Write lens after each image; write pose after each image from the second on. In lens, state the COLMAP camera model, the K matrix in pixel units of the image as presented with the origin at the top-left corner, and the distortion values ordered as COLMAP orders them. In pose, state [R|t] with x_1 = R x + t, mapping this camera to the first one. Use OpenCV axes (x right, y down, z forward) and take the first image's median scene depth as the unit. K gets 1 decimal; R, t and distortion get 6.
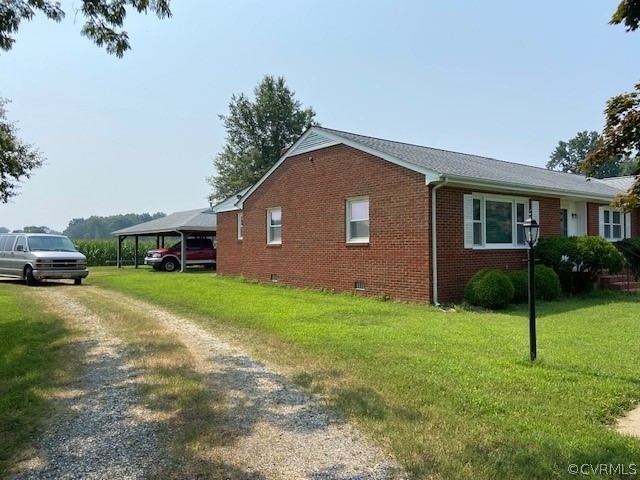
lens RADIAL K [[476.0, 0, 319.1], [0, 476.0, 244.8], [0, 0, 1]] dist [0.081435, -0.127524]
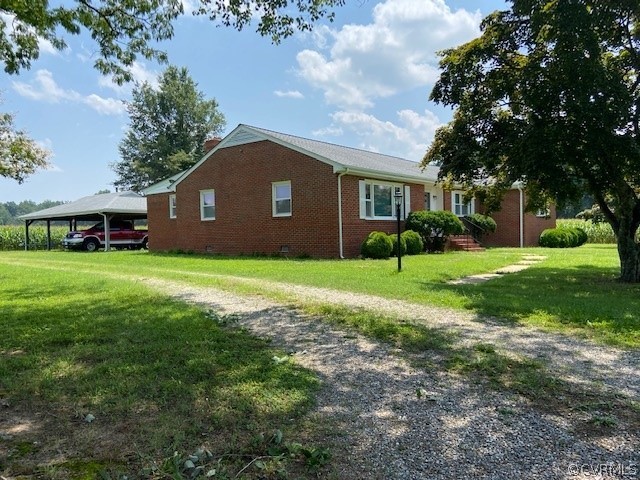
lens RADIAL K [[478.2, 0, 319.5], [0, 478.2, 248.3], [0, 0, 1]] dist [0.084074, -0.127344]
pose [[0.975124, -0.018307, 0.220903, -0.078673], [0.012036, 0.999486, 0.029699, 0.031582], [-0.221333, -0.026302, 0.974843, -0.218466]]
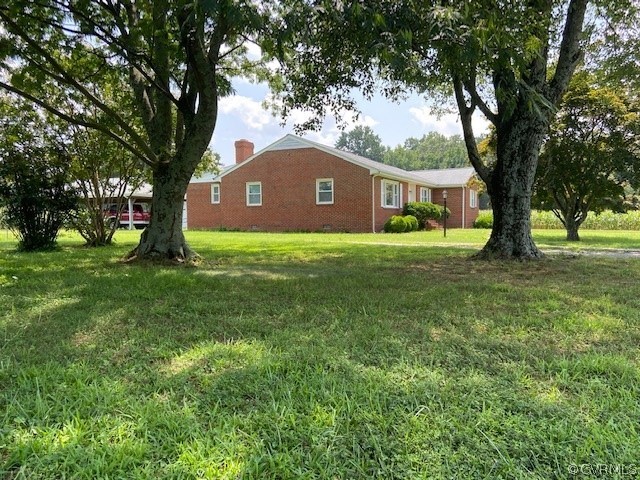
lens RADIAL K [[478.2, 0, 319.5], [0, 478.2, 248.3], [0, 0, 1]] dist [0.084074, -0.127344]
pose [[0.900455, -0.024197, 0.434275, -0.516921], [-0.000903, 0.998345, 0.057498, 0.042360], [-0.434947, -0.052167, 0.898943, -0.454346]]
